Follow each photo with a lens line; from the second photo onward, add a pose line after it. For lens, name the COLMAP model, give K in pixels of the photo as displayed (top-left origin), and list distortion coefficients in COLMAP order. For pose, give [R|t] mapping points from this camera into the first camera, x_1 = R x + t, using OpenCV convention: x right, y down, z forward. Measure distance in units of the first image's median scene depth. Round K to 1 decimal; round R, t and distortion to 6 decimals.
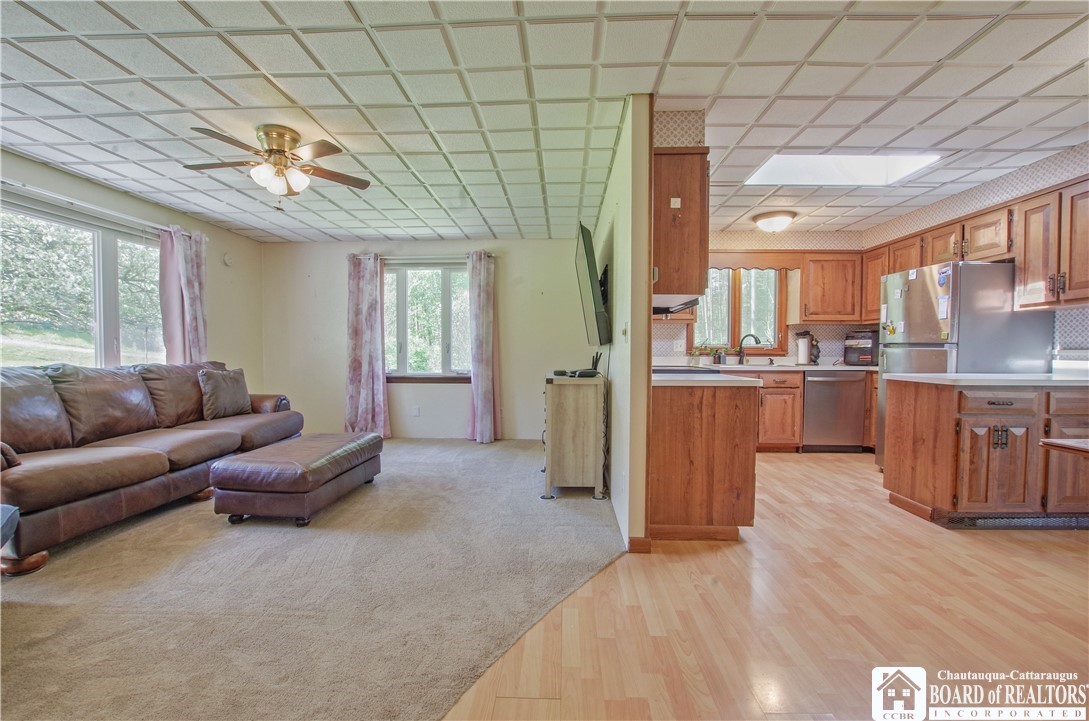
lens RADIAL K [[481.7, 0, 544.5], [0, 481.7, 360.5], [0, 0, 1]] dist [-0.021320, 0.001239]
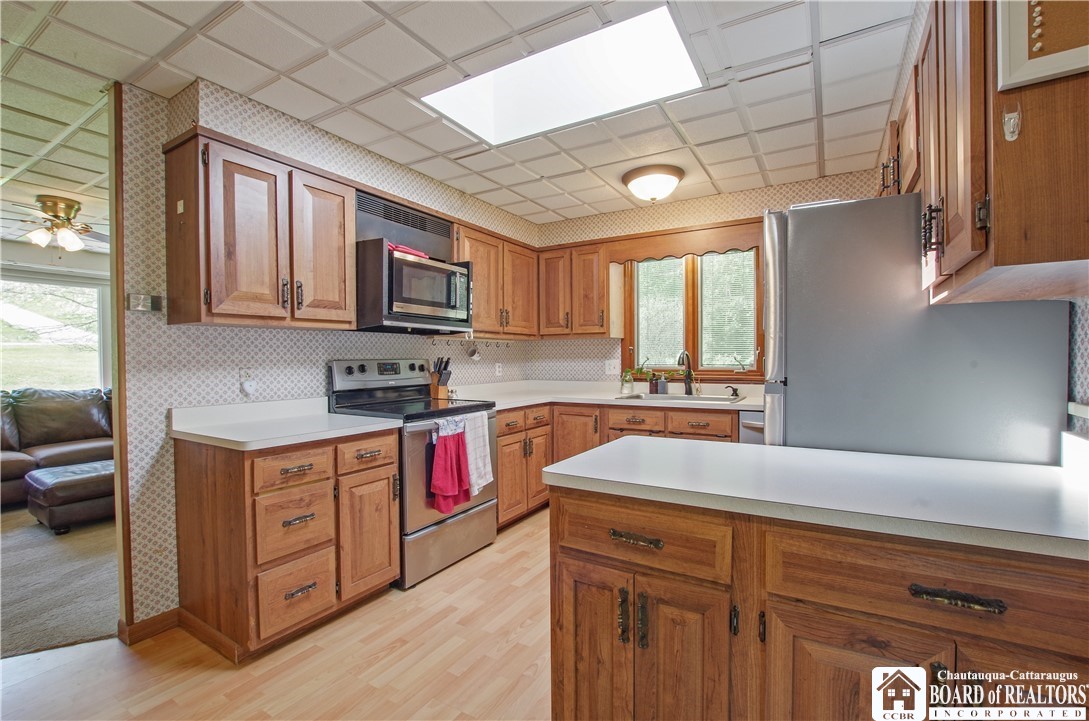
lens RADIAL K [[481.7, 0, 544.5], [0, 481.7, 360.5], [0, 0, 1]] dist [-0.021320, 0.001239]
pose [[0.877226, -0.005228, -0.480048, 0.886043], [-0.001229, 0.999913, -0.013136, -0.050278], [0.480075, 0.012113, 0.877144, 0.466834]]
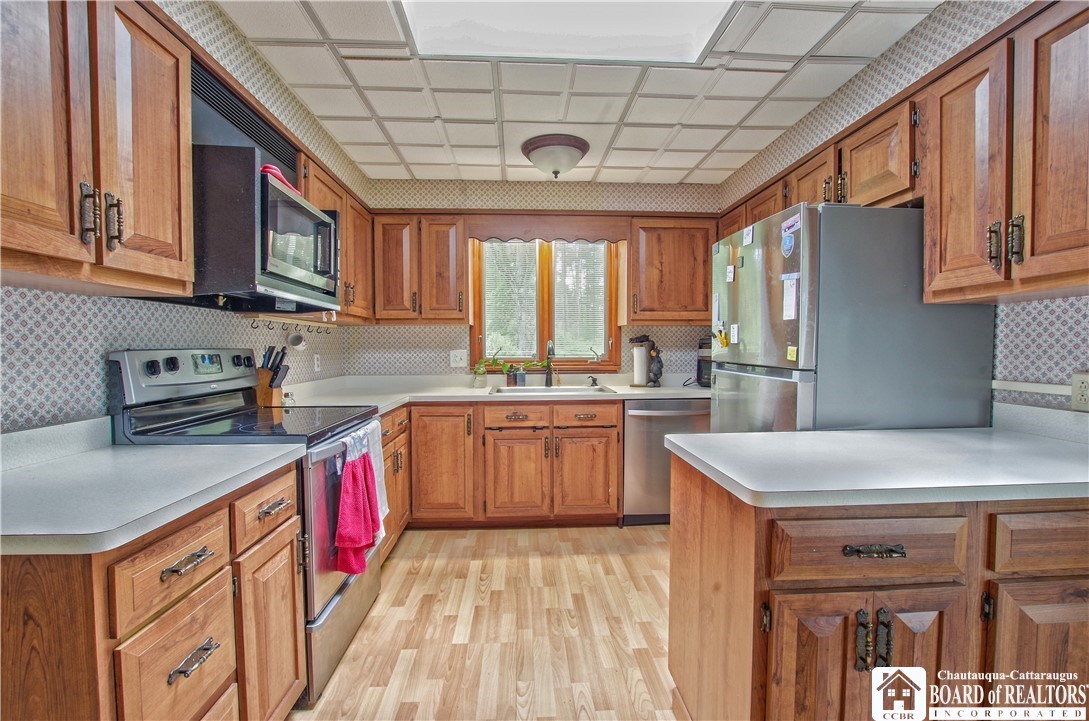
lens RADIAL K [[489.9, 0, 544.5], [0, 489.9, 360.5], [0, 0, 1]] dist [-0.023000, 0.000525]
pose [[0.995700, -0.008666, 0.092225, 0.539646], [0.008055, 0.999943, 0.006995, -0.051038], [-0.092280, -0.006222, 0.995714, 0.518536]]
